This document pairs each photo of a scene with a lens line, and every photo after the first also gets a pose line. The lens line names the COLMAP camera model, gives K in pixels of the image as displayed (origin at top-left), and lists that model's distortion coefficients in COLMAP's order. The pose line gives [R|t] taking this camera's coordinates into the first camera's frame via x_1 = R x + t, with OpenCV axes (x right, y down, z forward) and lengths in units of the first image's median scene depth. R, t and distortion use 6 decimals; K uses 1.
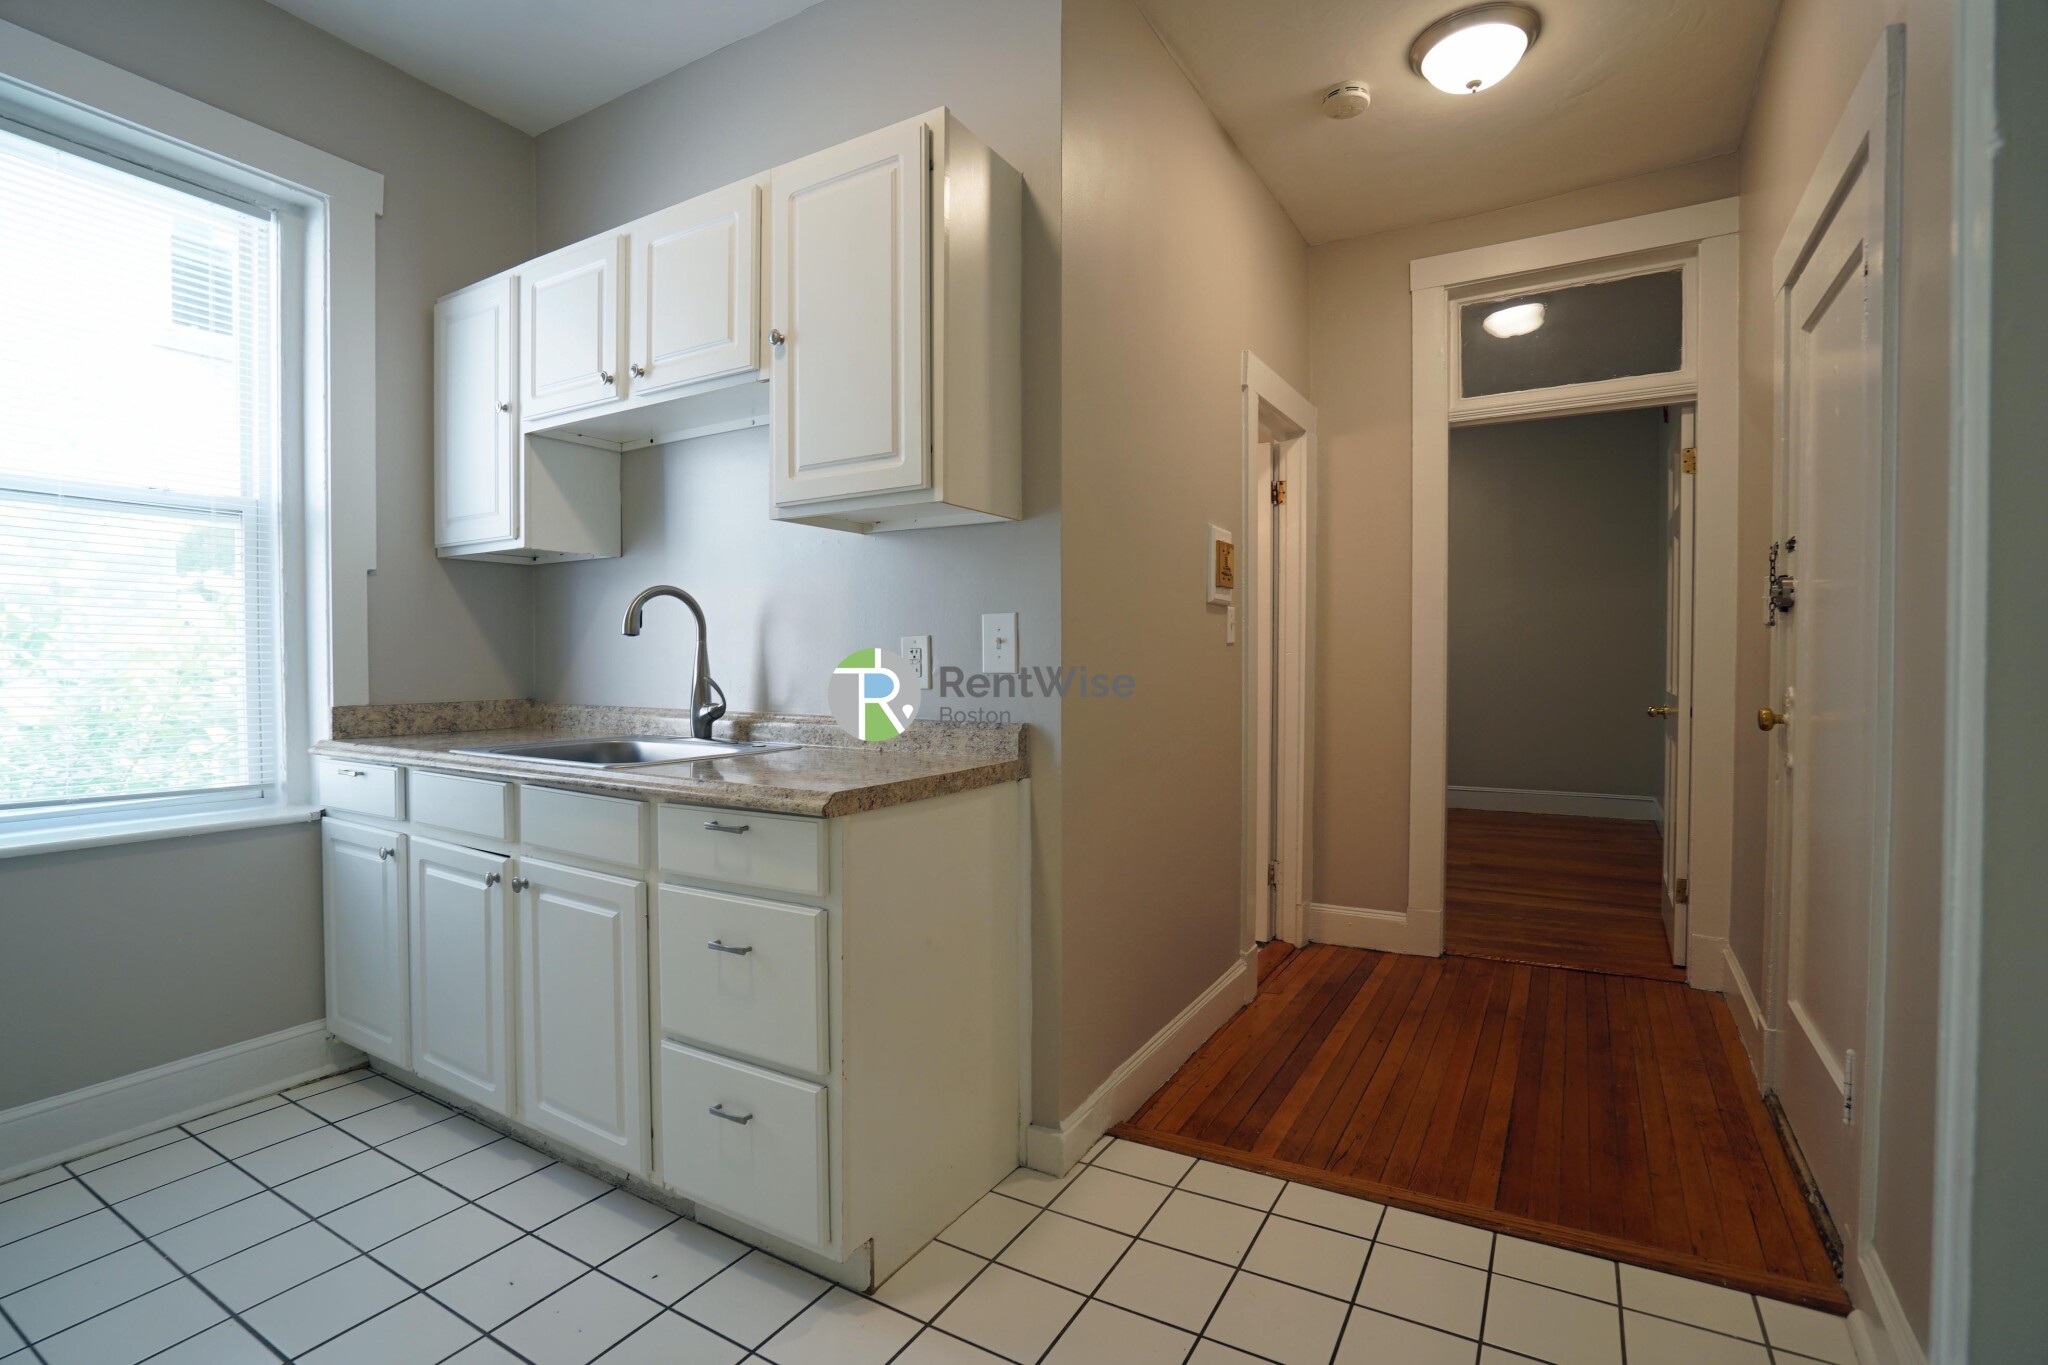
lens RADIAL K [[952.7, 0, 1015.5], [0, 952.7, 683.7], [0, 0, 1]] dist [-0.060184, 0.024055]
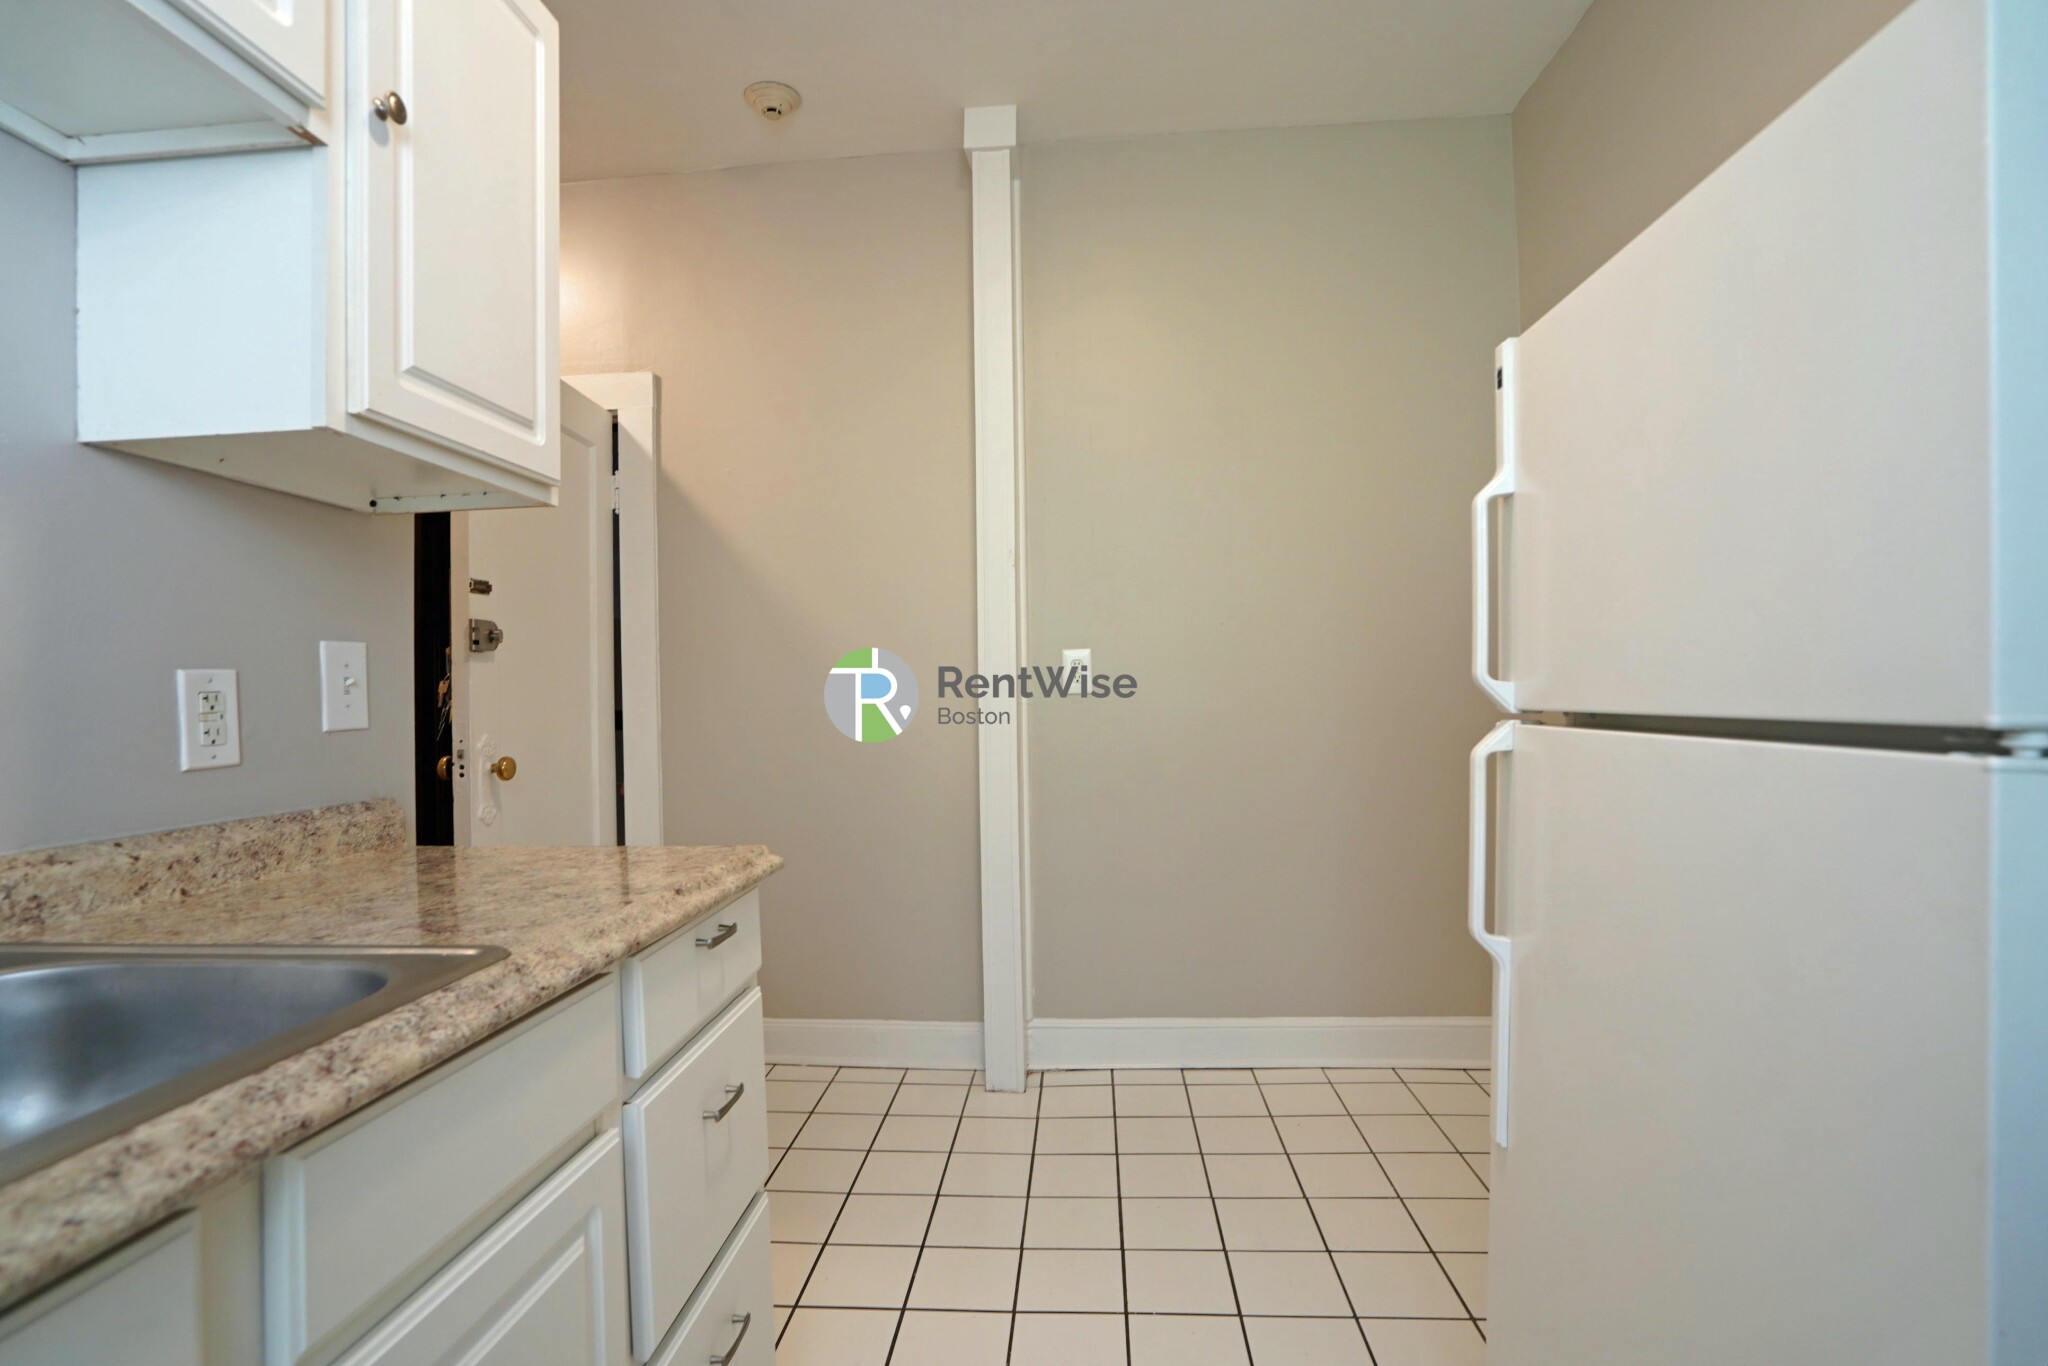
lens RADIAL K [[952.7, 0, 1015.5], [0, 952.7, 684.2], [0, 0, 1]] dist [-0.060184, 0.024055]
pose [[-0.444191, 0.014495, 0.895815, -0.705240], [0.039043, 0.999232, 0.003192, -0.022900], [-0.895081, 0.036394, -0.444416, 0.748495]]
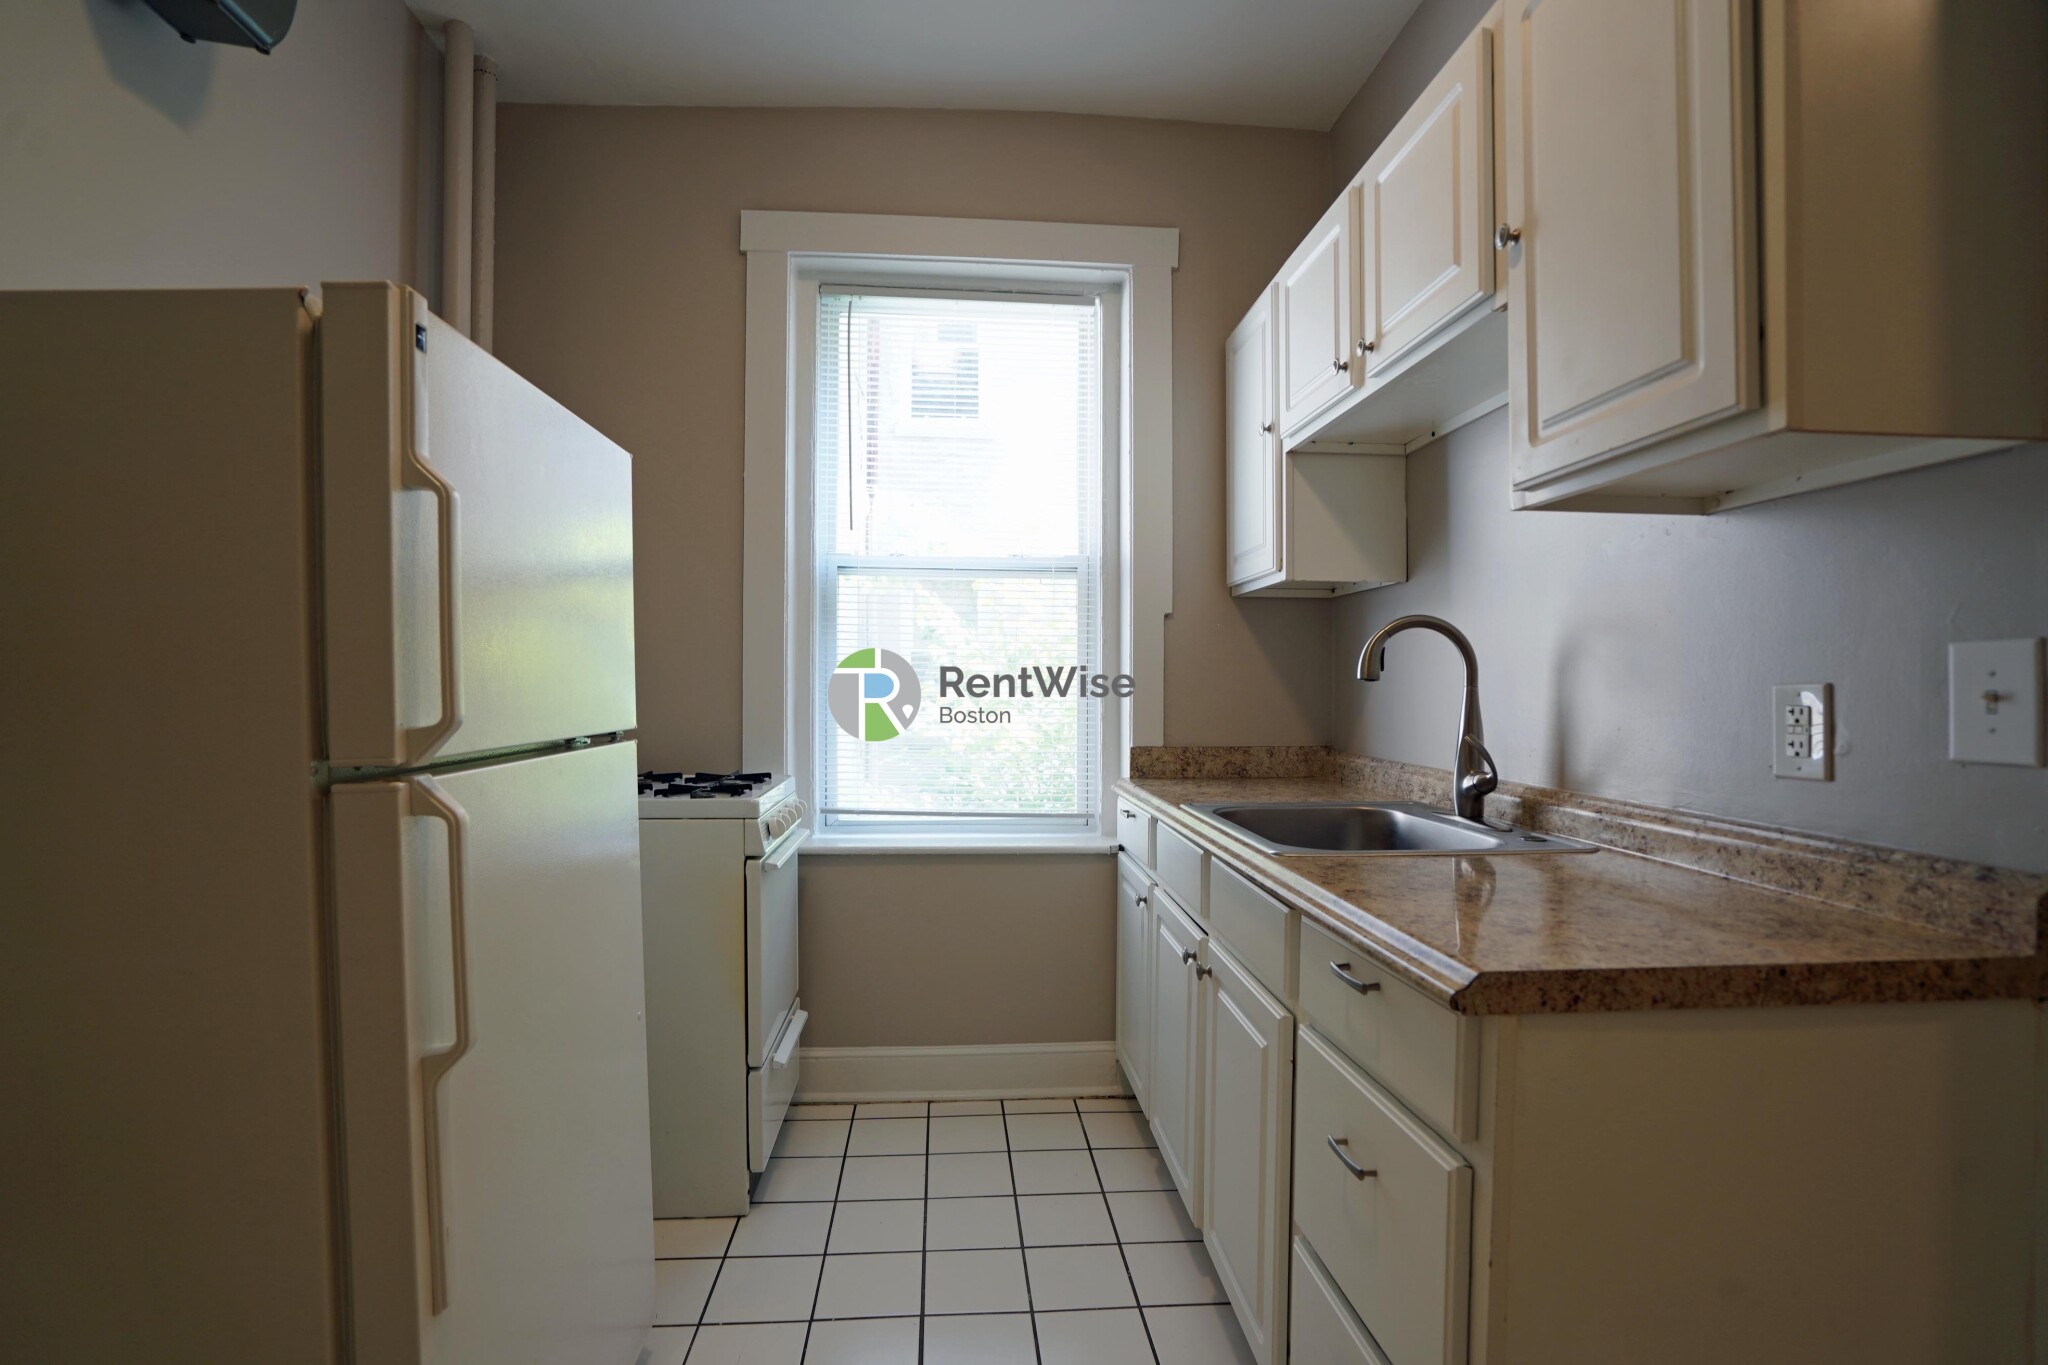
lens RADIAL K [[952.7, 0, 1015.5], [0, 952.7, 683.7], [0, 0, 1]] dist [-0.060184, 0.024055]
pose [[0.572545, 0.003266, -0.819867, 0.069058], [-0.026998, 0.999525, -0.014872, -0.026770], [0.819429, 0.030650, 0.572361, 0.281960]]
